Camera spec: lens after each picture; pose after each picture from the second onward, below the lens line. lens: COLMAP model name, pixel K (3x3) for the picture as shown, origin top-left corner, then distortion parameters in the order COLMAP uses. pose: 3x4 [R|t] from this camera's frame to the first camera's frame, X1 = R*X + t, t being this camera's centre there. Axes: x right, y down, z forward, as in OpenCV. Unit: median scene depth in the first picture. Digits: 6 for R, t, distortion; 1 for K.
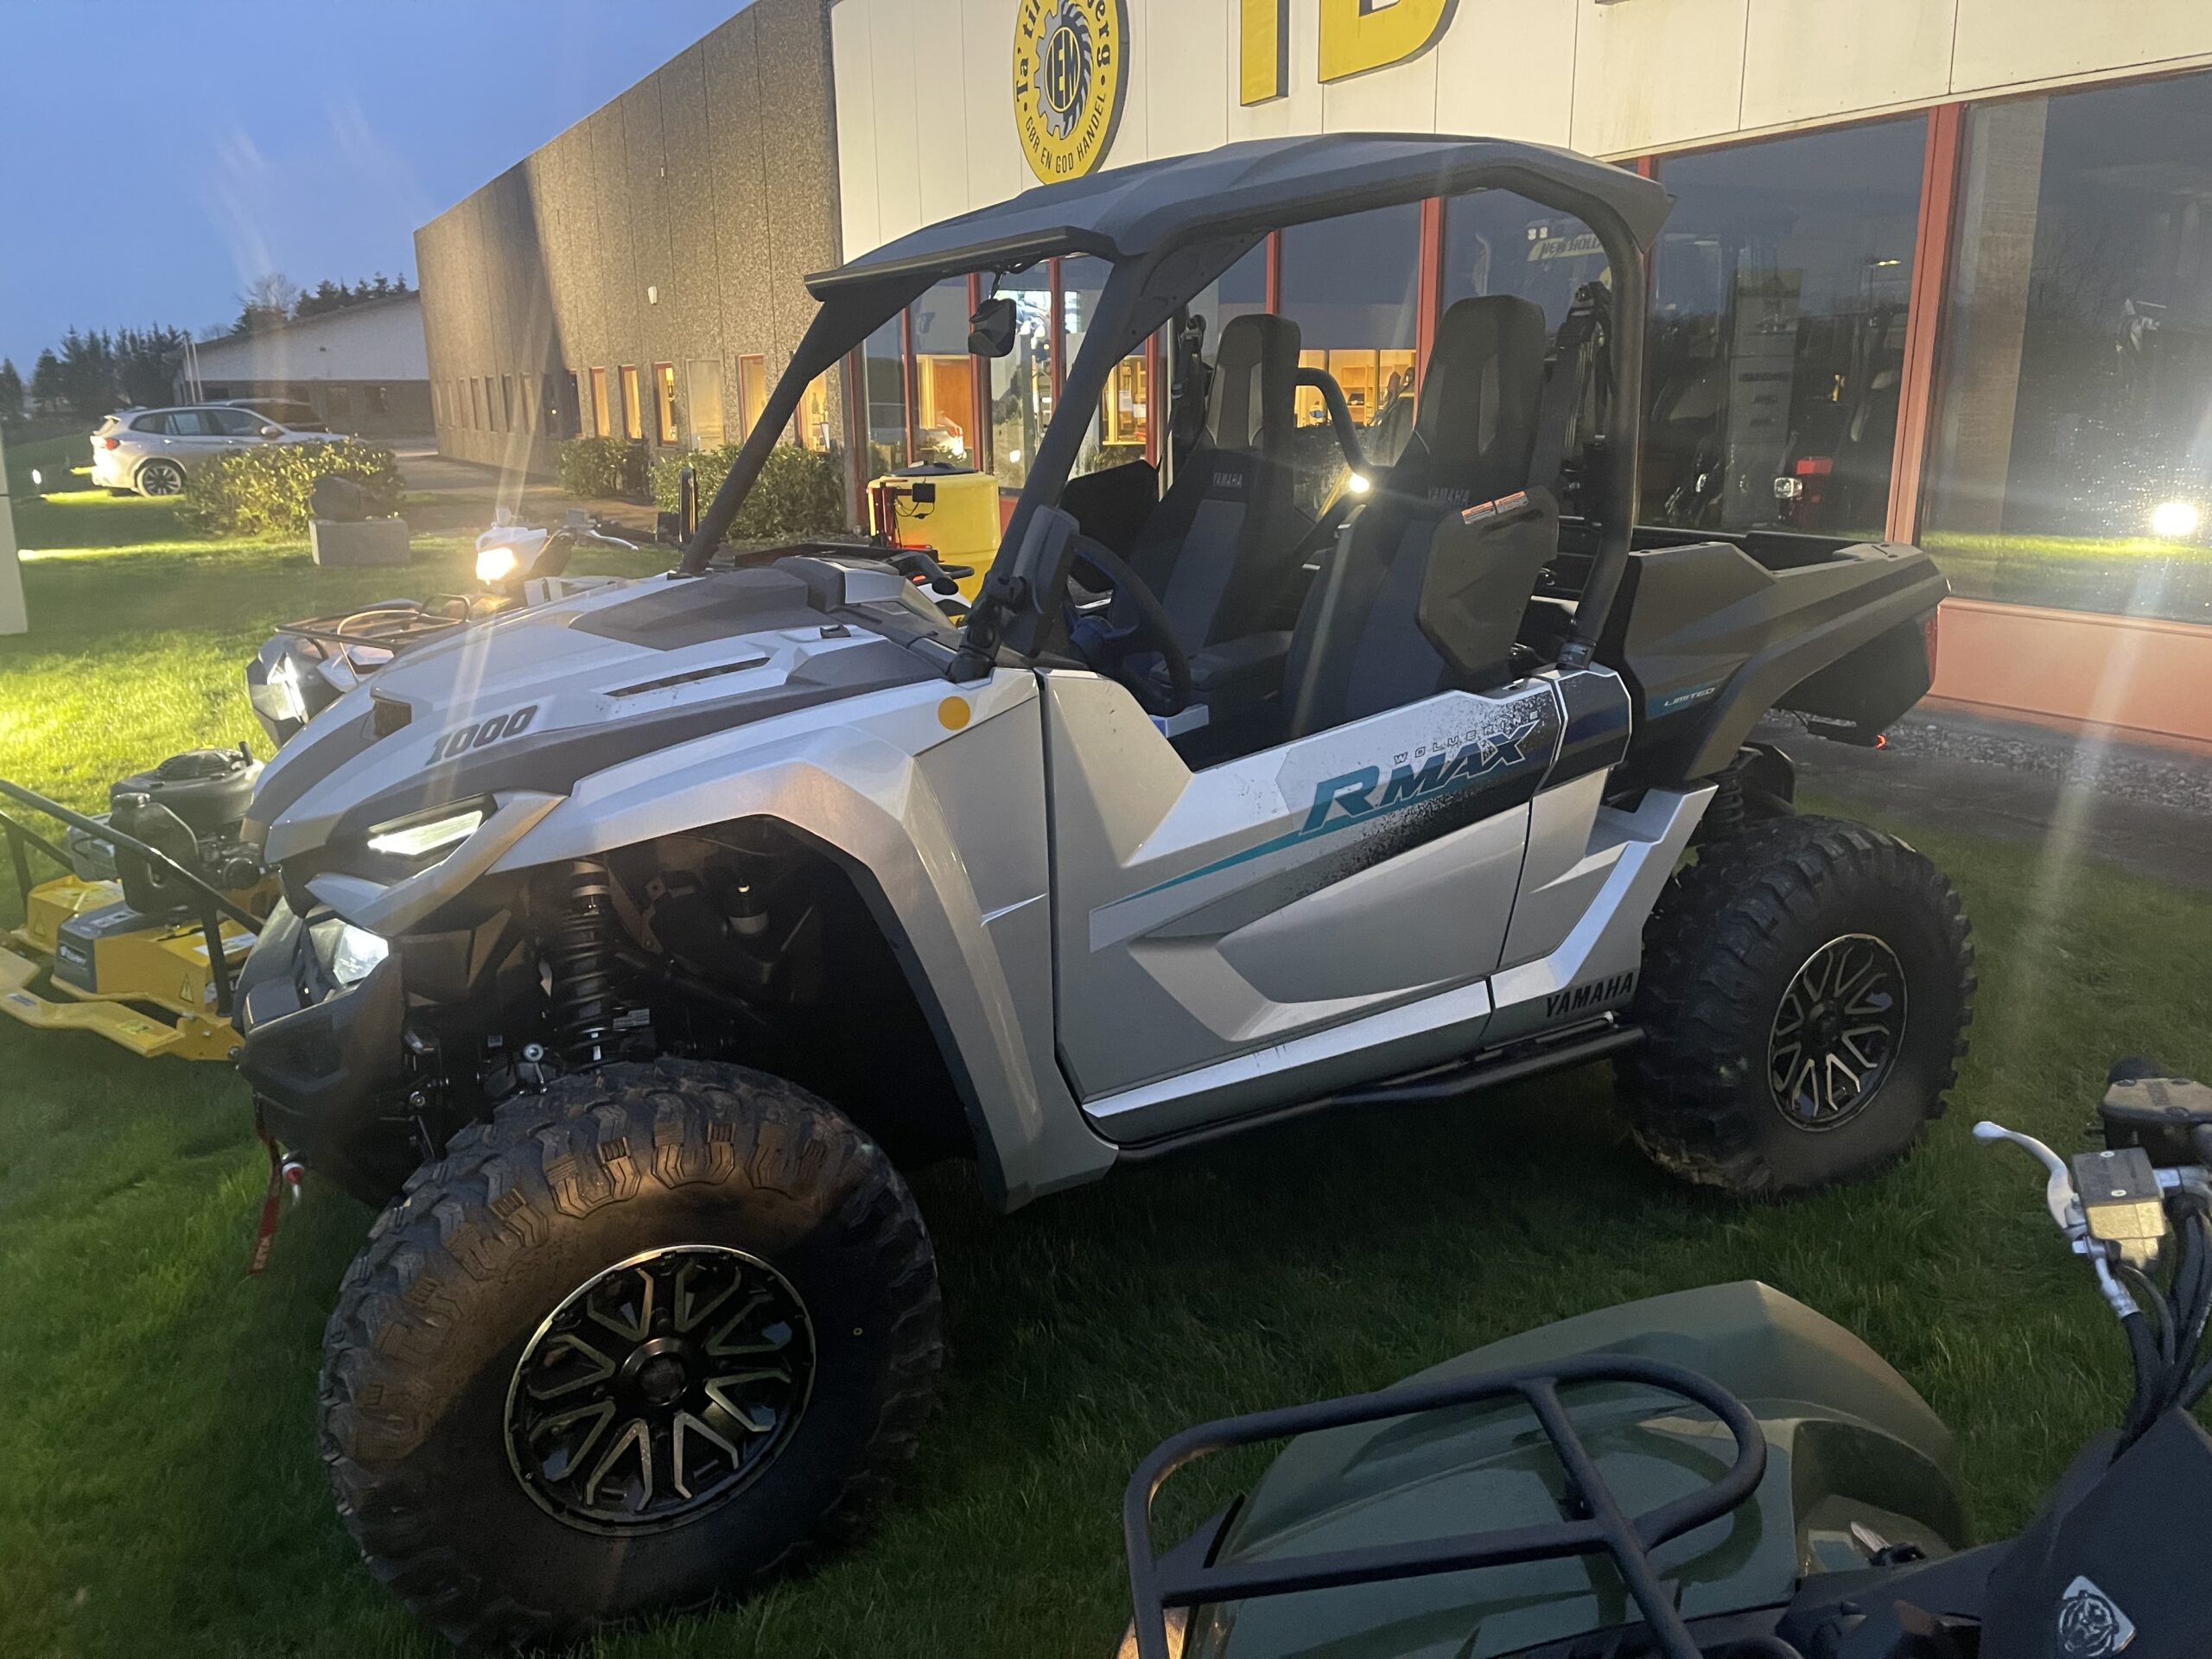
lens RADIAL K [[1677.4, 0, 1115.7], [0, 1677.4, 791.4], [0, 0, 1]] dist [0.059537, -0.068339]
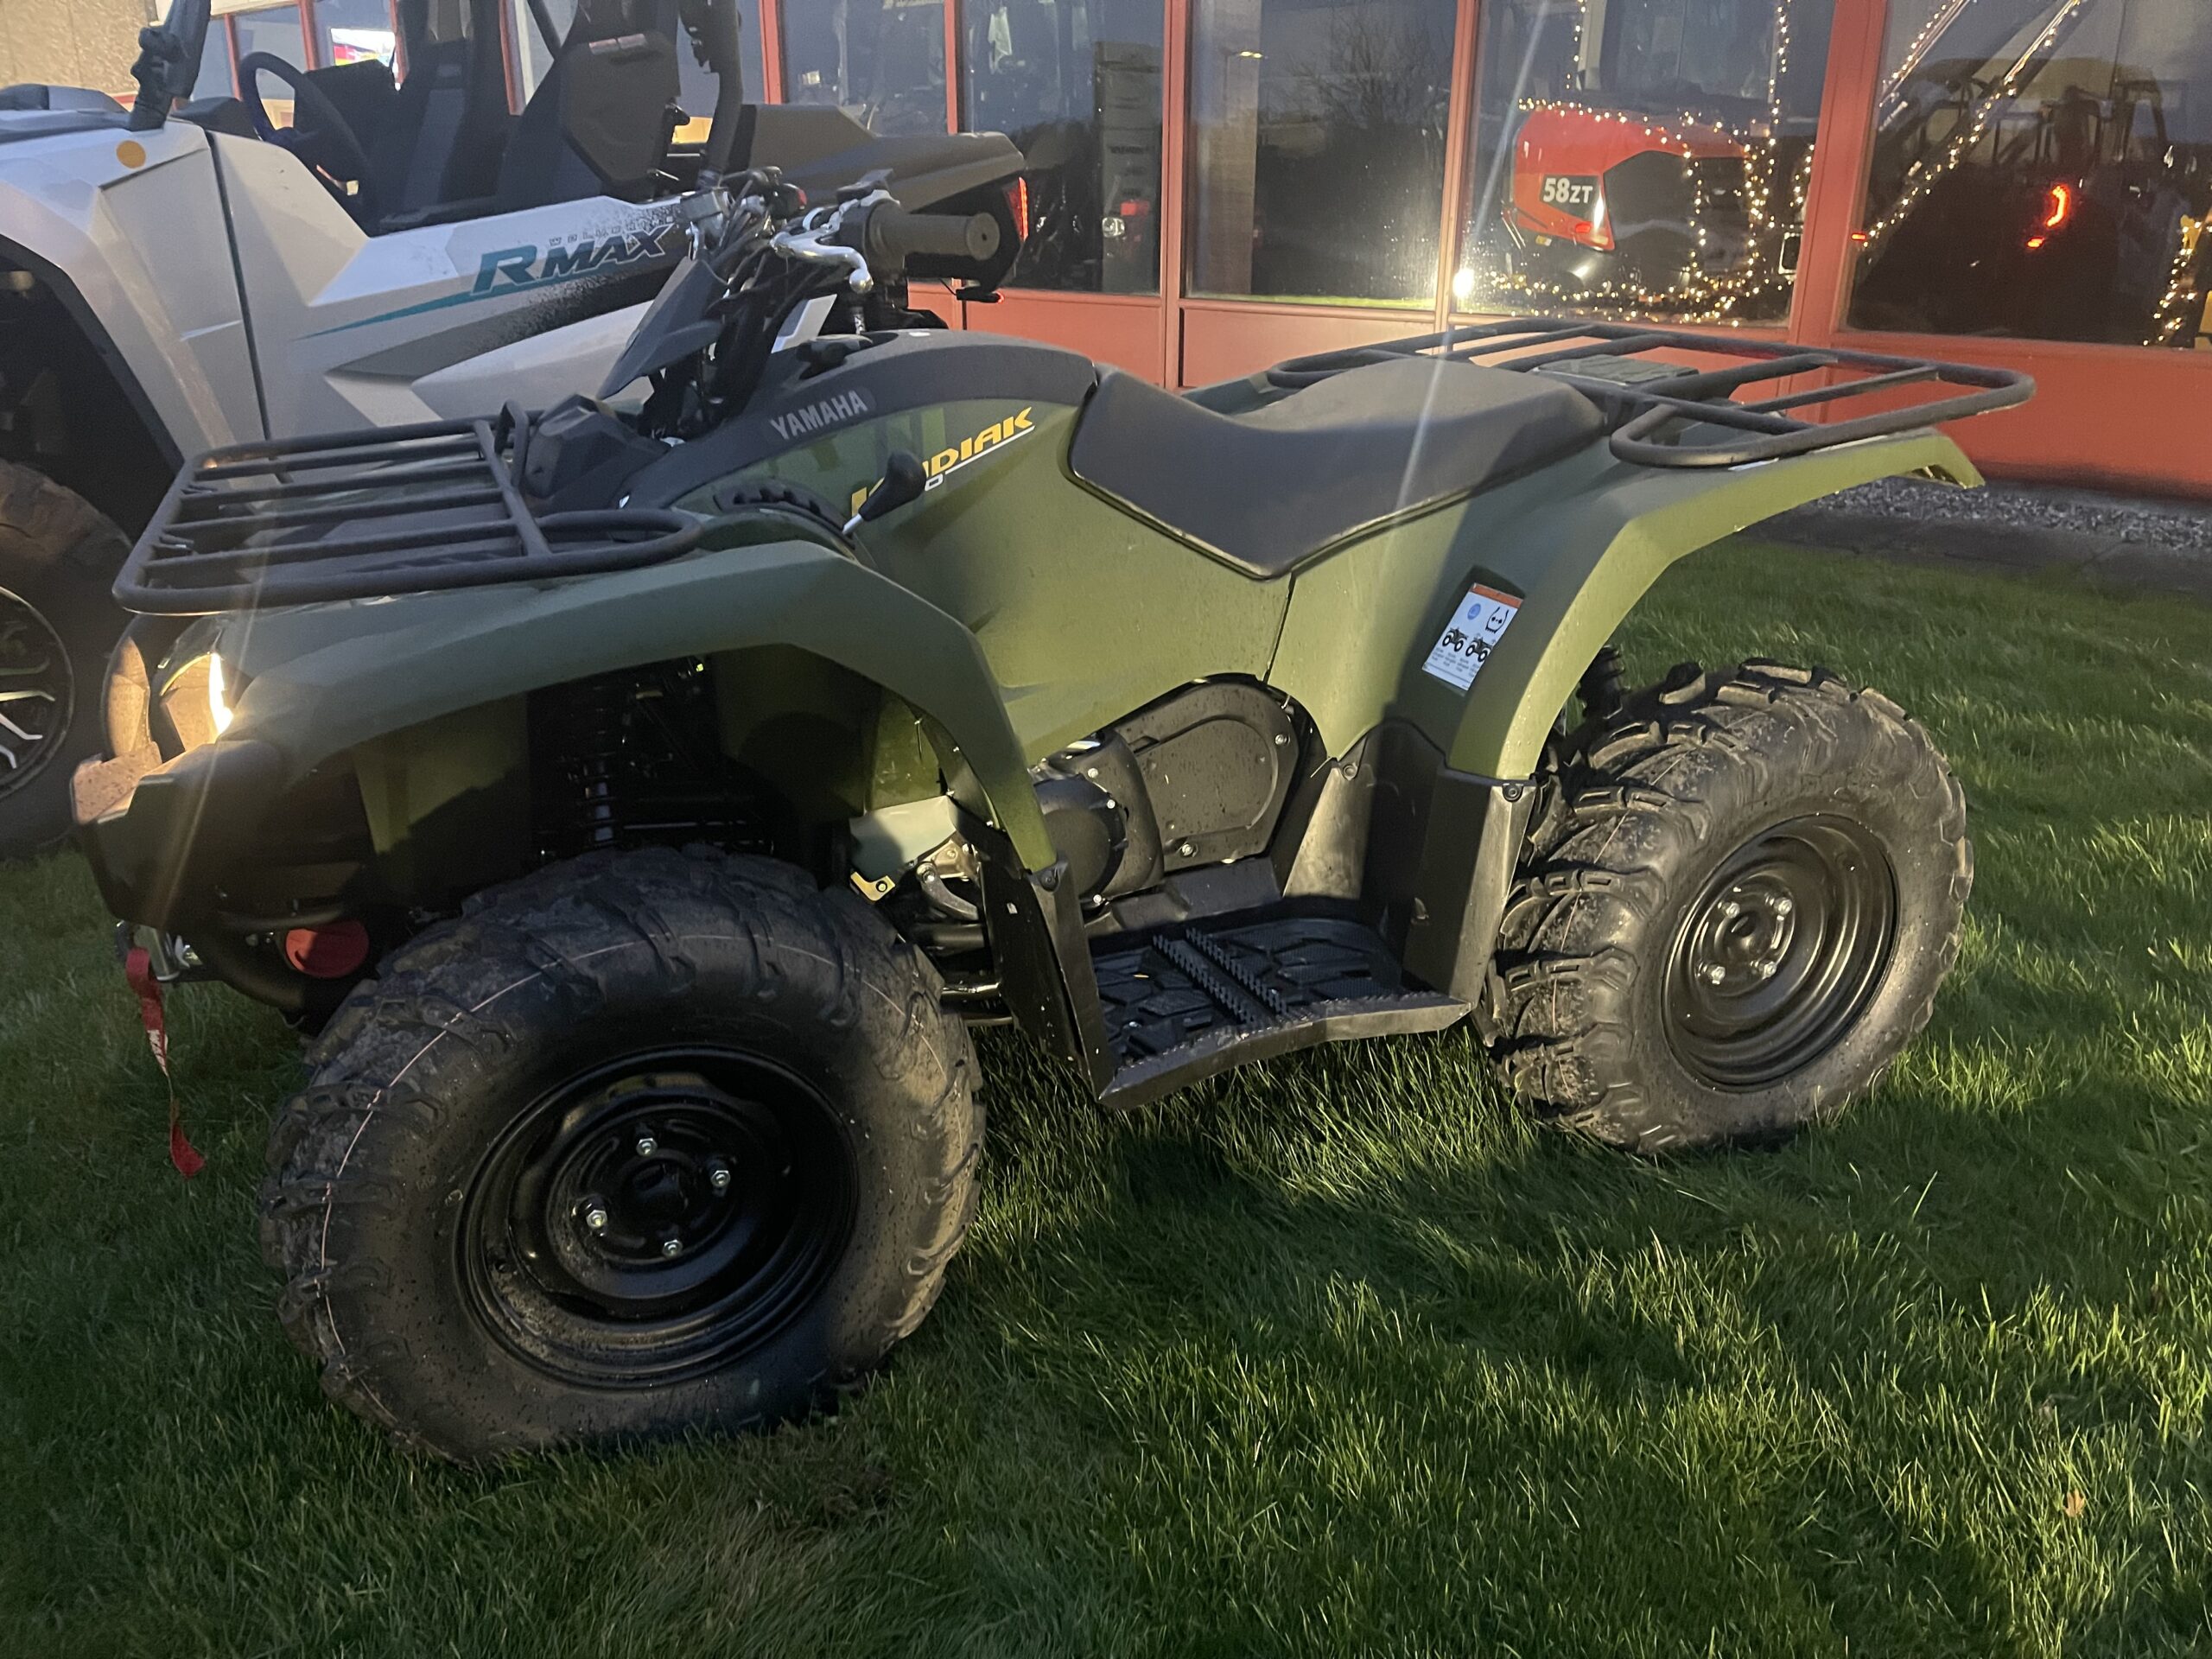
lens RADIAL K [[1677.4, 0, 1112.1], [0, 1677.4, 807.6], [0, 0, 1]] dist [0.059537, -0.068339]
pose [[0.950173, -0.090828, 0.298196, 0.149969], [0.055304, 0.990552, 0.125492, 0.270252], [-0.306777, -0.102747, 0.946219, -0.394597]]
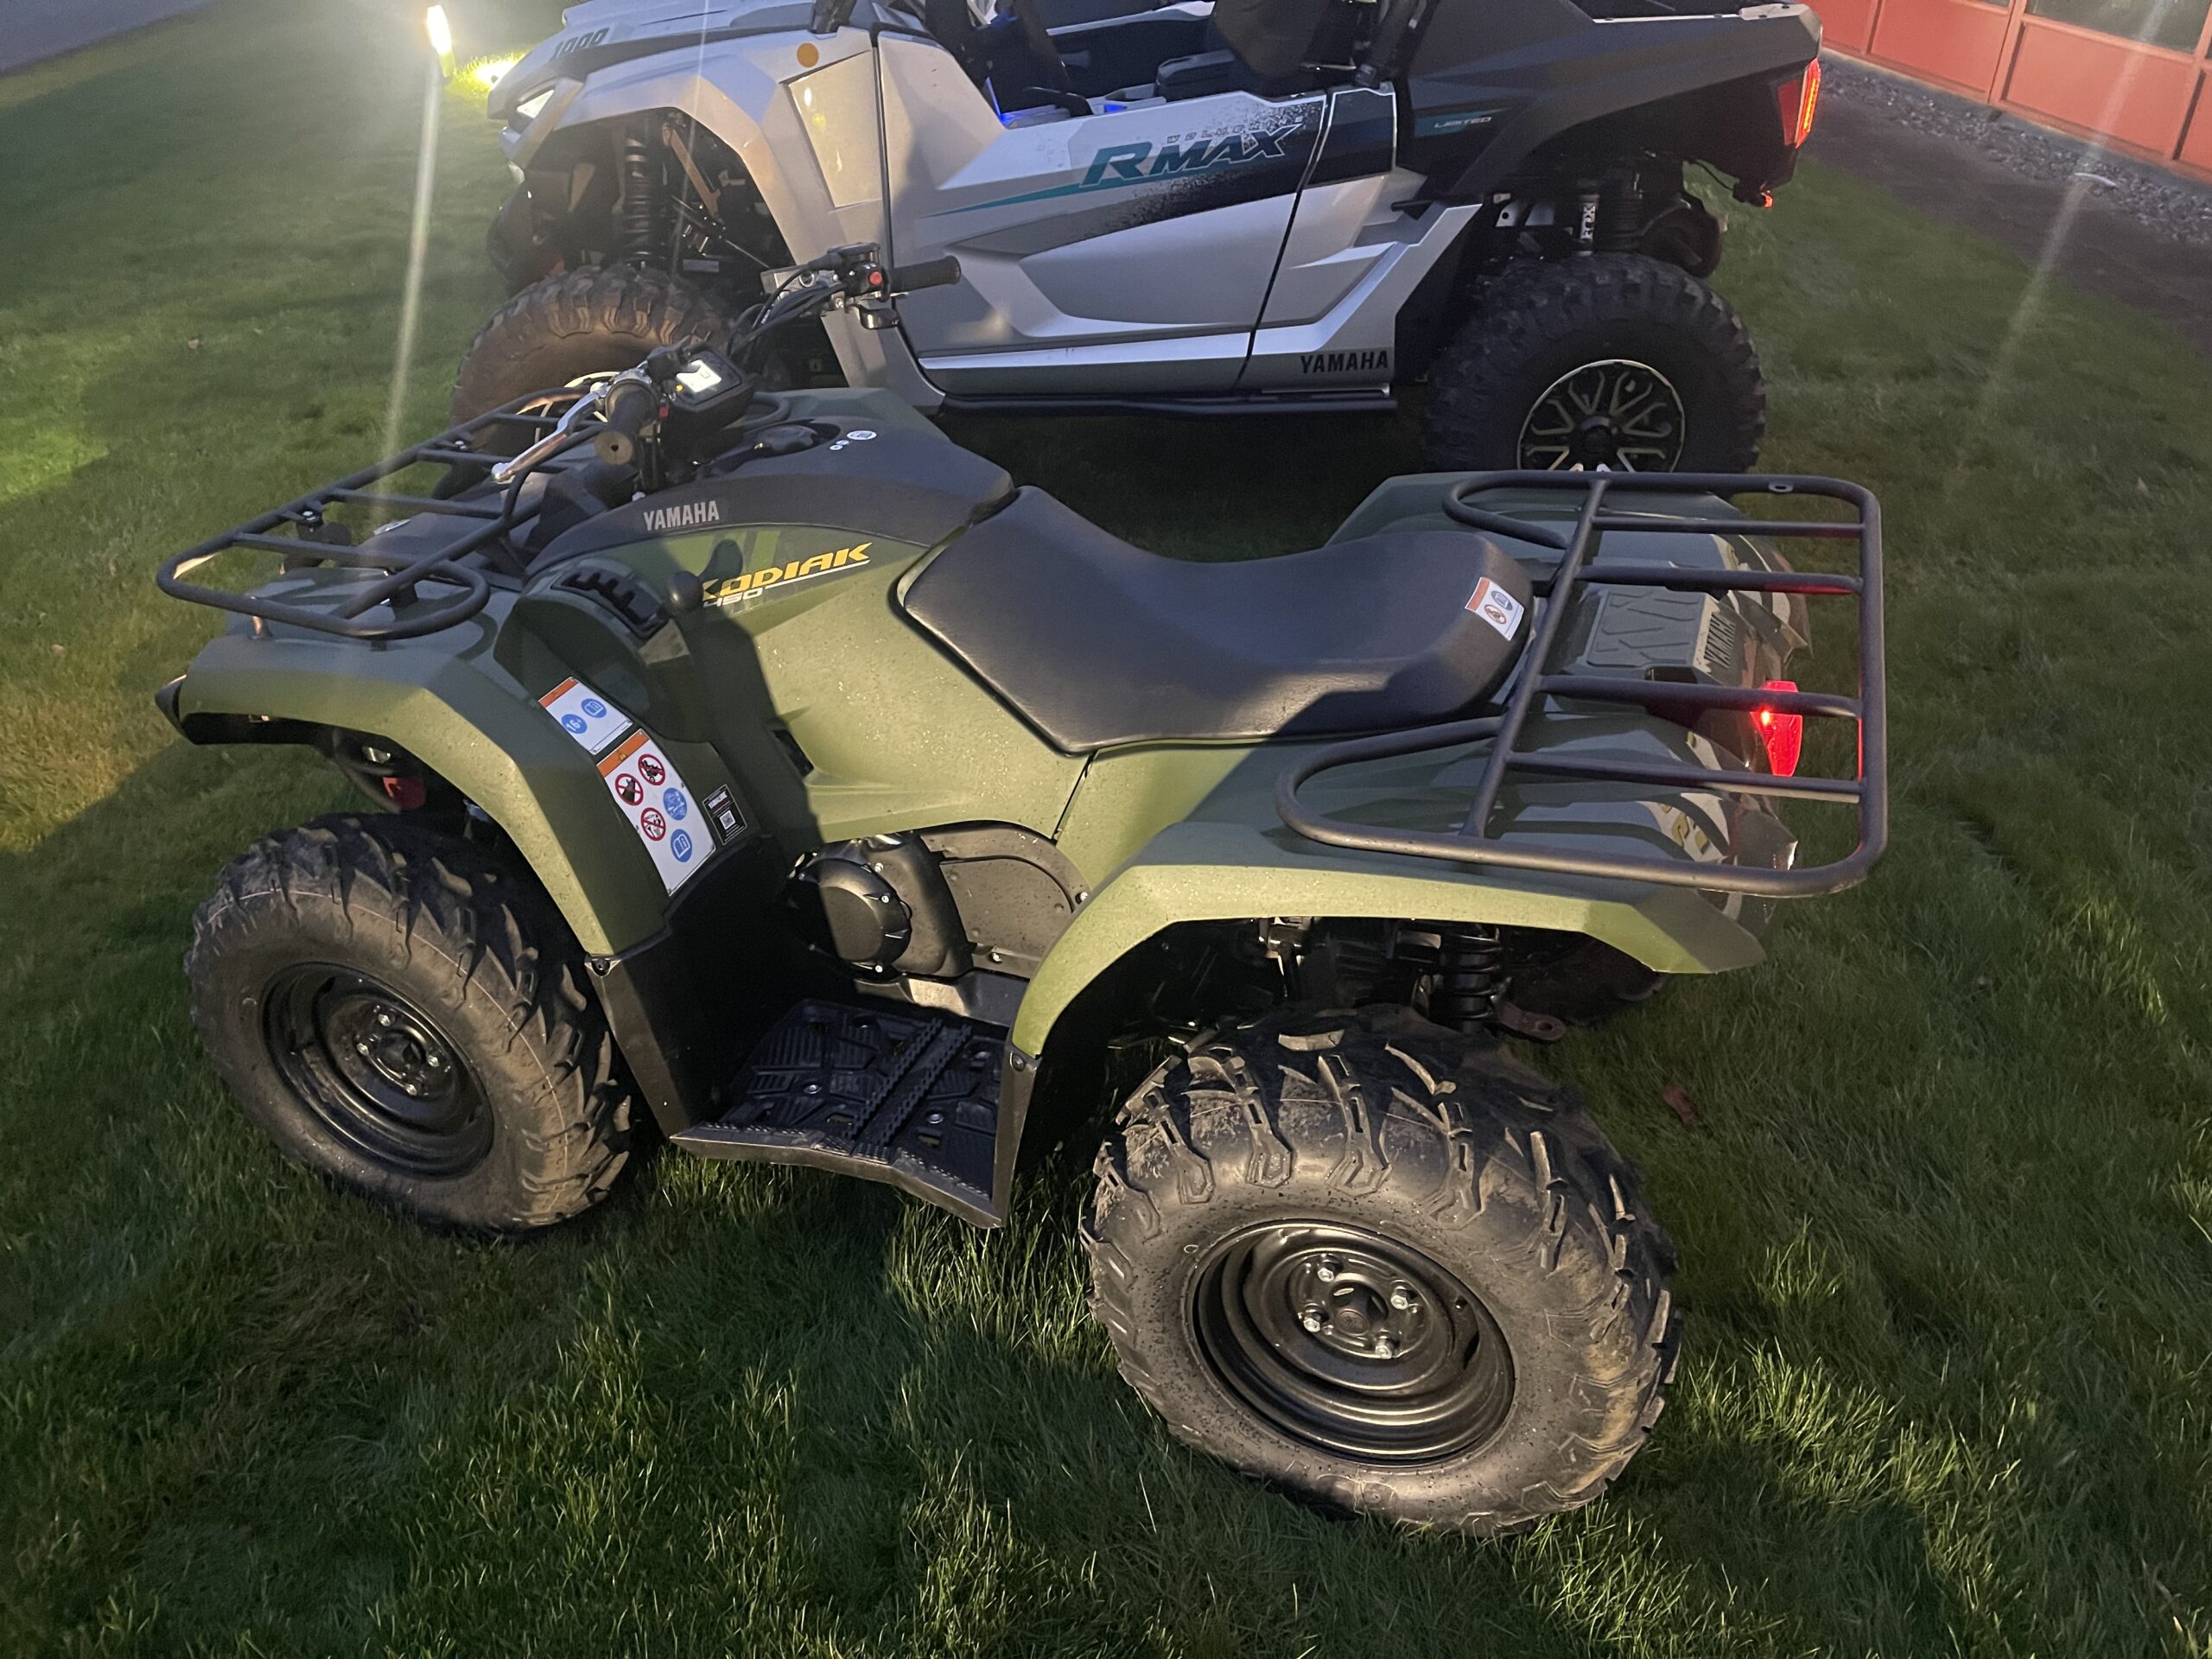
lens RADIAL K [[1677.4, 0, 1092.3], [0, 1677.4, 836.7], [0, 0, 1]] dist [0.059537, -0.068339]
pose [[0.903502, 0.255527, -0.344080, 0.727276], [-0.130544, 0.928757, 0.346941, 0.038089], [0.408219, -0.268545, 0.872491, -0.363020]]
